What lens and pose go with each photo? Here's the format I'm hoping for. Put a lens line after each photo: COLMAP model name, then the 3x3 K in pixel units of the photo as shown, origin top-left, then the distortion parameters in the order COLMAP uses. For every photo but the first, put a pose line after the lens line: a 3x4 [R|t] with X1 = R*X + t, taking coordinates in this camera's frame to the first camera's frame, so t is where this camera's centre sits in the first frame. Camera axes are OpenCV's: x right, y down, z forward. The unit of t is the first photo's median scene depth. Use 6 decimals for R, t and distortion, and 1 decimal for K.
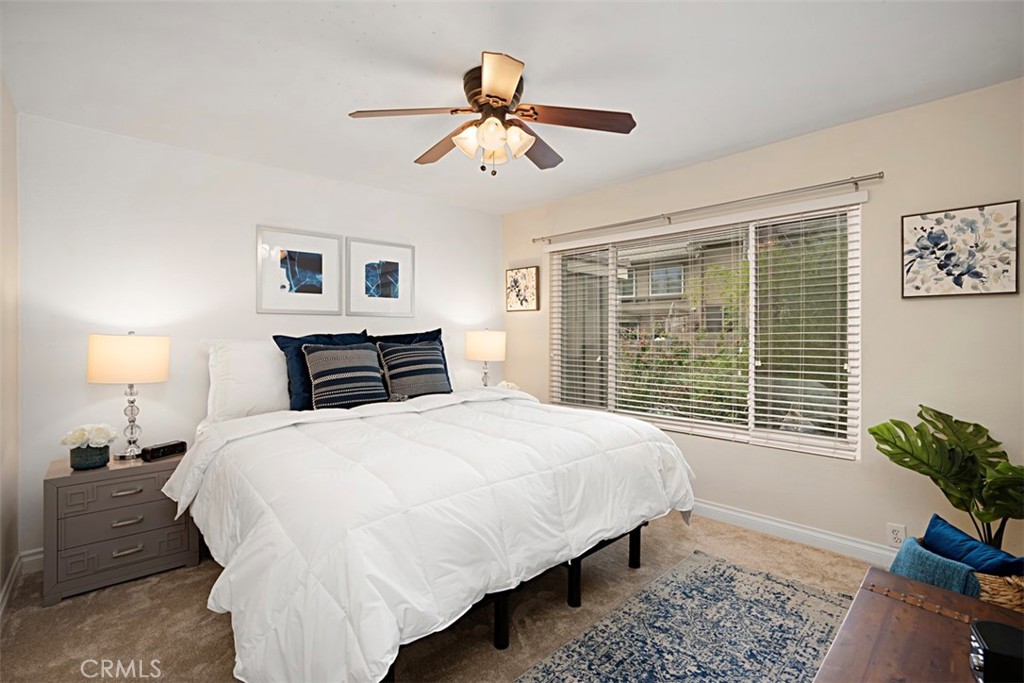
lens RADIAL K [[477.2, 0, 513.3], [0, 477.2, 337.2], [0, 0, 1]] dist [-0.062500, 0.036651]
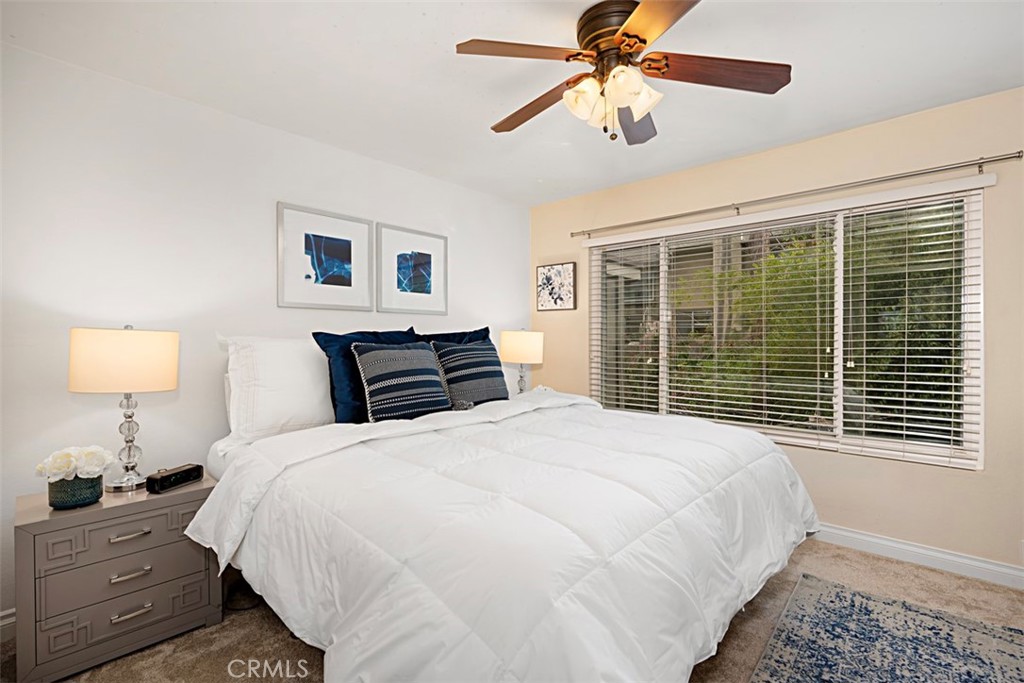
lens RADIAL K [[464.1, 0, 512.0], [0, 464.1, 341.5], [0, 0, 1]] dist [0.003661, 0.000873]
pose [[0.996463, 0.000915, 0.084023, -0.239698], [-0.000706, 0.999997, -0.002517, 0.014916], [-0.084025, 0.002449, 0.996461, 0.163741]]
